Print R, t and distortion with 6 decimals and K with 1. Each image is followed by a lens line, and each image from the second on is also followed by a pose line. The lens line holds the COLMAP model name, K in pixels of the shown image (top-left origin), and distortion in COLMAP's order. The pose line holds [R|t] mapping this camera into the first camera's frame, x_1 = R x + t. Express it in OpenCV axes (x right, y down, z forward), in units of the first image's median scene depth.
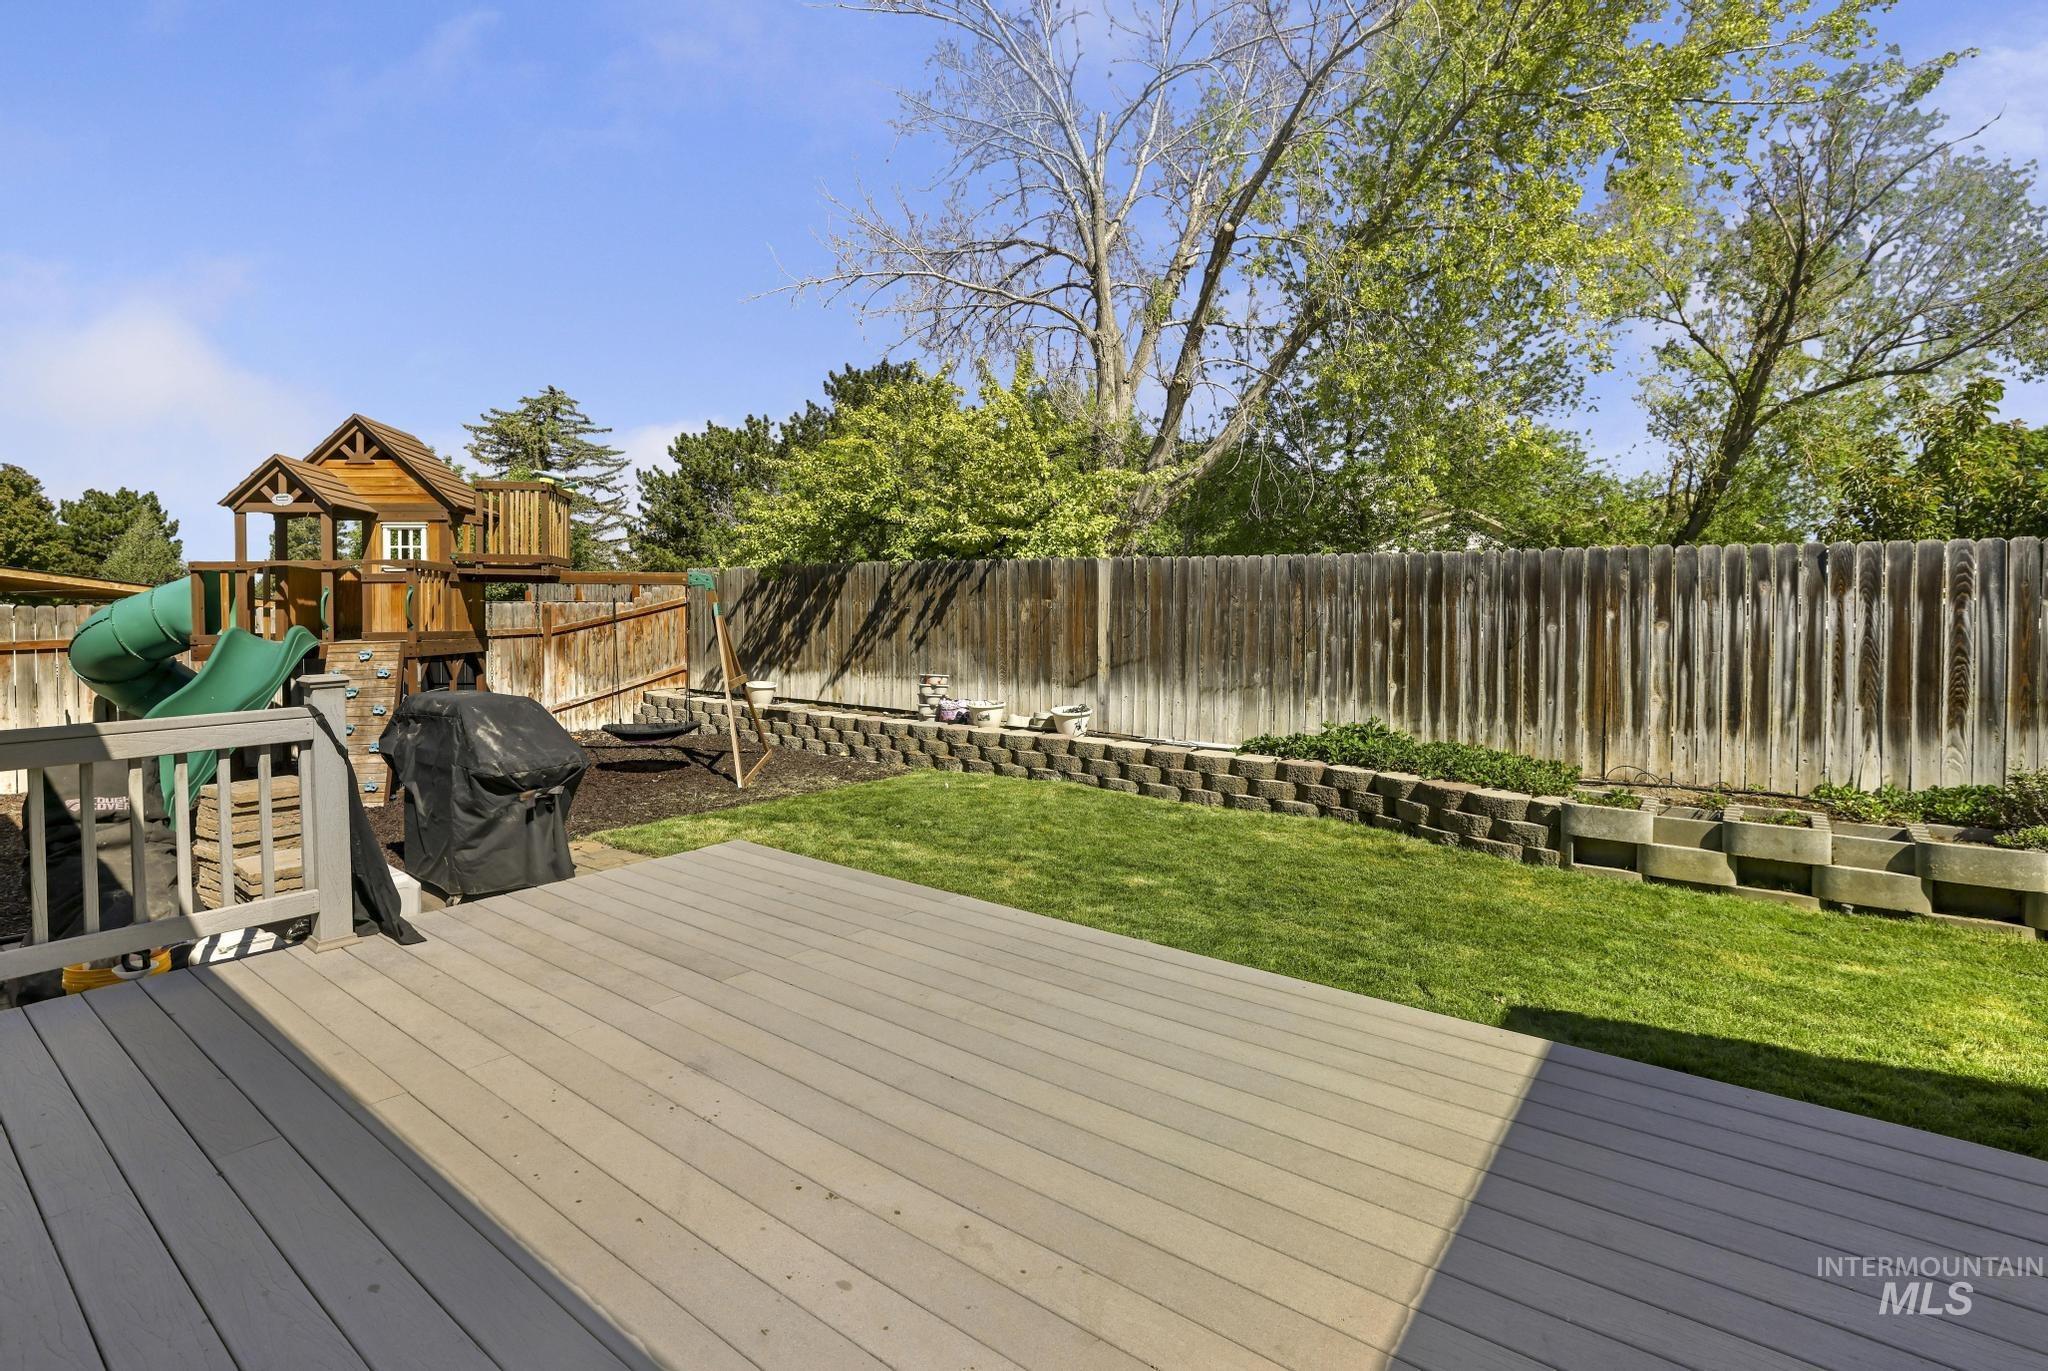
lens RADIAL K [[968.8, 0, 1024.0], [0, 968.8, 685.5], [0, 0, 1]] dist [-0.023144, -0.000062]
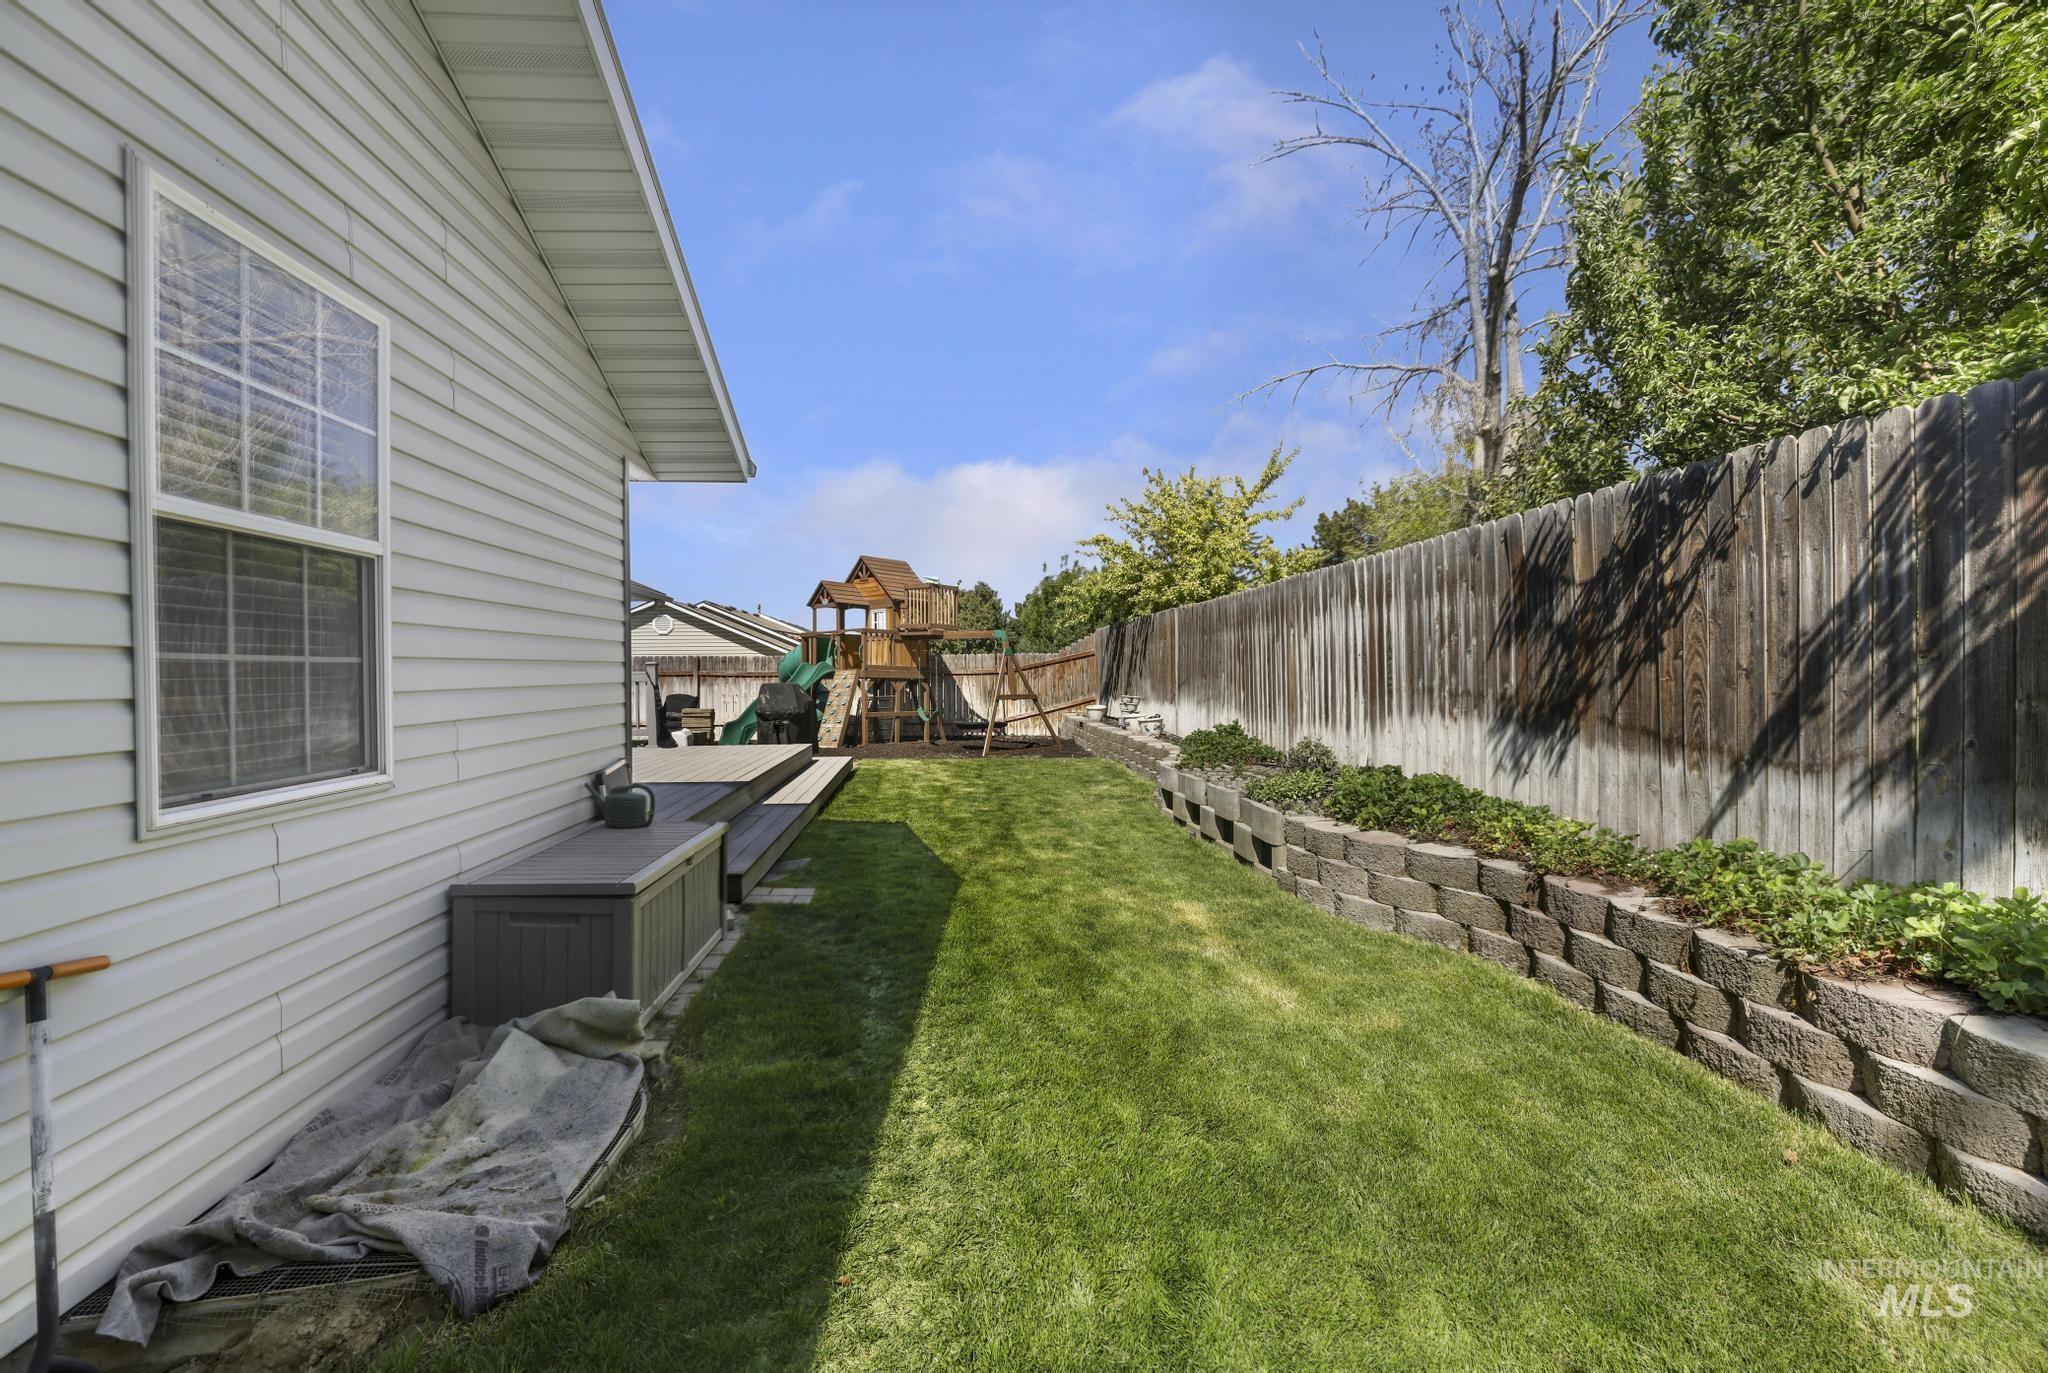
lens RADIAL K [[968.8, 0, 1024.0], [0, 968.8, 686.5], [0, 0, 1]] dist [-0.023144, -0.000062]
pose [[0.669907, 0.003957, -0.742435, 1.001431], [-0.059069, 0.997100, -0.047985, 0.060593], [0.740092, 0.076000, 0.668198, -0.074608]]
